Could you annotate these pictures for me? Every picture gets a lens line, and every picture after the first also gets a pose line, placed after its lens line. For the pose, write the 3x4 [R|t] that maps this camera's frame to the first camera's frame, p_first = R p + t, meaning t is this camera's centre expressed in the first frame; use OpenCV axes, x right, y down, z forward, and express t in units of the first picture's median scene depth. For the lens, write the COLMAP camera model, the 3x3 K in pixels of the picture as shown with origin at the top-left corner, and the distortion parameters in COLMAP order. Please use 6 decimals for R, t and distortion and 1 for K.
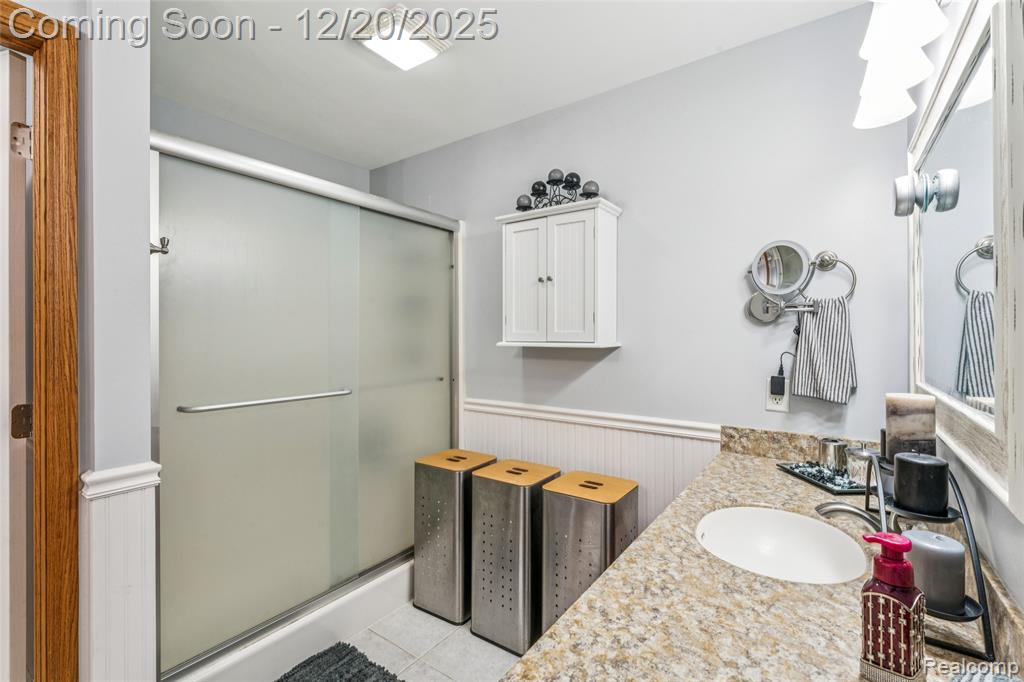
lens RADIAL K [[458.7, 0, 518.5], [0, 458.7, 337.6], [0, 0, 1]] dist [-0.004679, -0.001191]
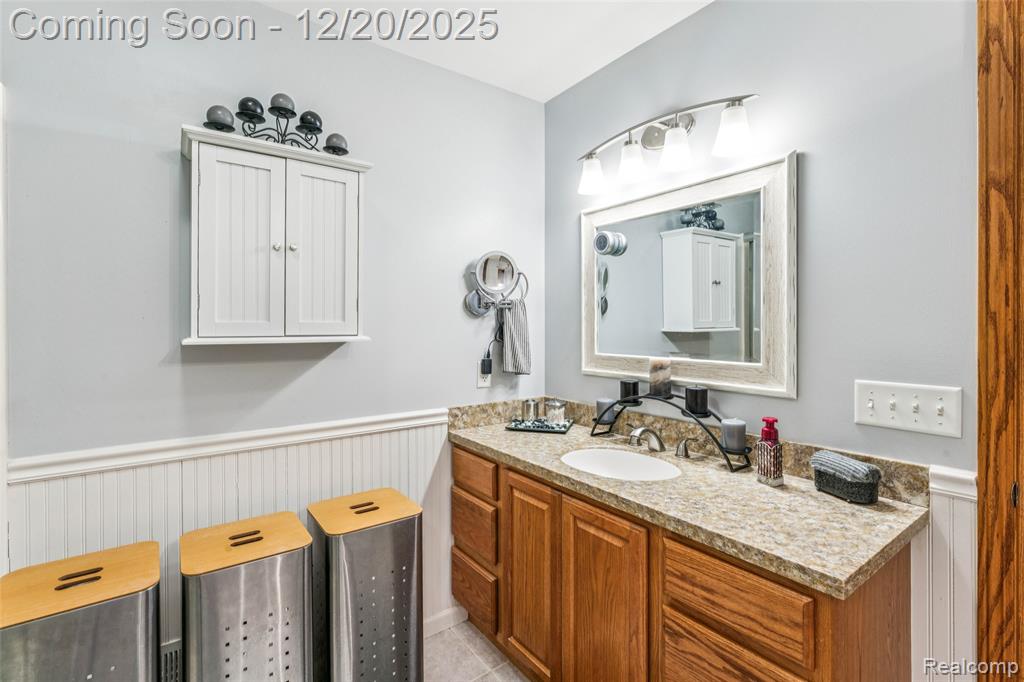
lens RADIAL K [[458.7, 0, 516.9], [0, 458.7, 331.3], [0, 0, 1]] dist [-0.004679, -0.001191]
pose [[0.320847, -0.011556, 0.947060, -0.580214], [0.008831, 0.999919, 0.009210, -0.001616], [-0.947090, 0.005409, 0.320923, 0.517308]]
